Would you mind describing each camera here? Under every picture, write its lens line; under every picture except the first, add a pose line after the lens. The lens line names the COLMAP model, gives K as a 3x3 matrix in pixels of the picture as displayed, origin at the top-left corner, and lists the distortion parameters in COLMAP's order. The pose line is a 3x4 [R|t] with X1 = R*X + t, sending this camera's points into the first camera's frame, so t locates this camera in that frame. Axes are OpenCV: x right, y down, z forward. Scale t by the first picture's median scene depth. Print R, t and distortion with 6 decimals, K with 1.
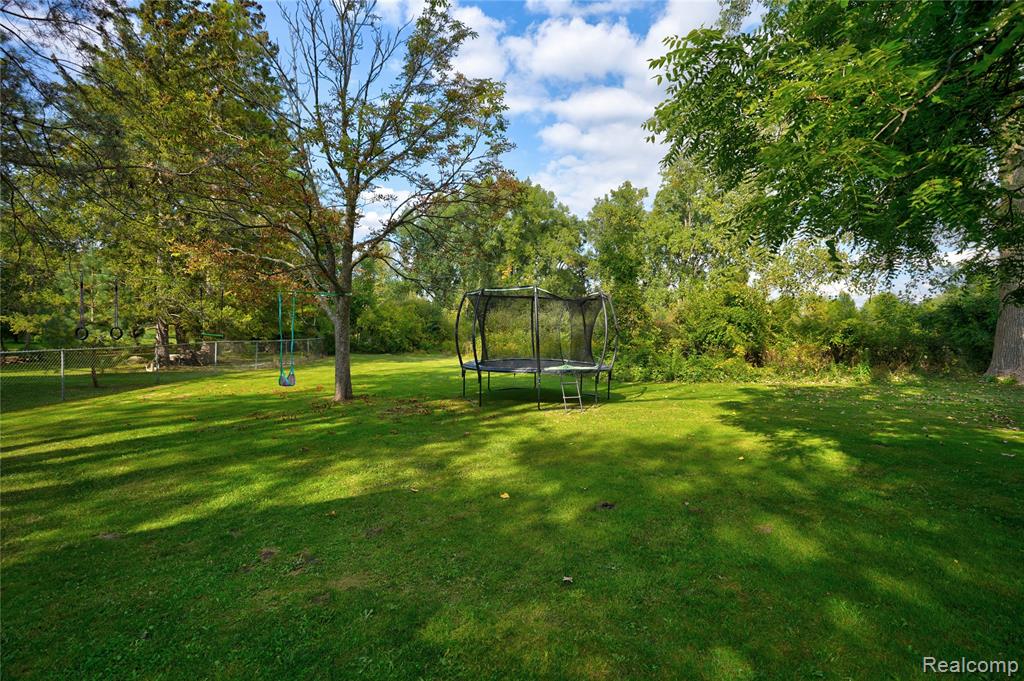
lens RADIAL K [[465.7, 0, 506.9], [0, 465.7, 331.6], [0, 0, 1]] dist [-0.036868, 0.000664]
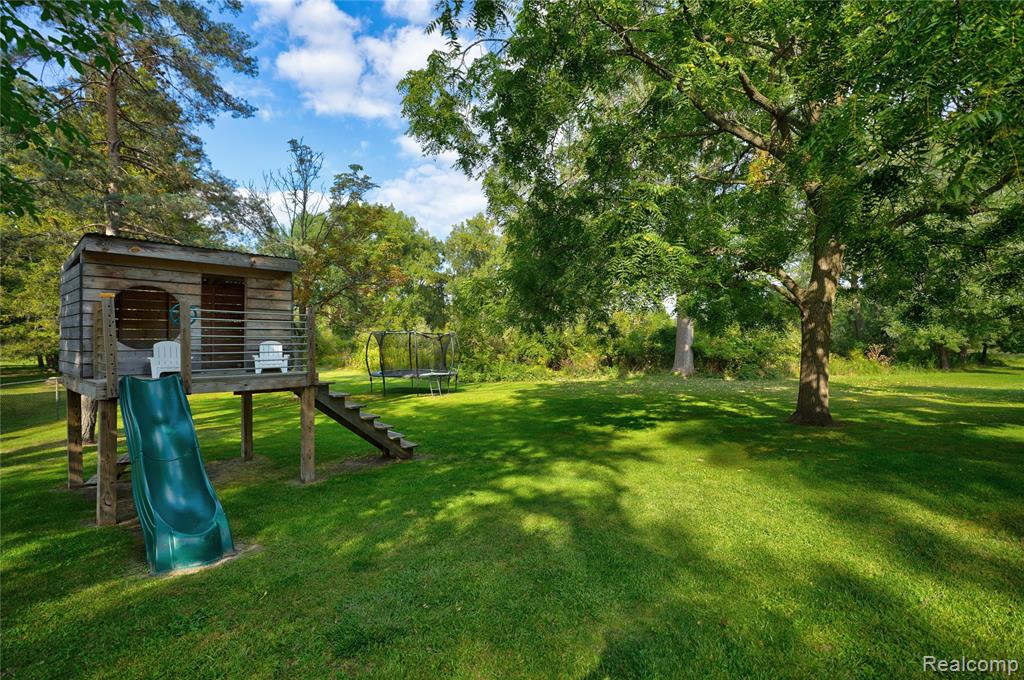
lens RADIAL K [[465.7, 0, 517.3], [0, 465.7, 334.8], [0, 0, 1]] dist [-0.036868, 0.000664]
pose [[0.948913, -0.006201, 0.315476, -0.018337], [0.010361, 0.999880, -0.011511, -0.007214], [-0.315367, 0.014192, 0.948864, -0.118529]]
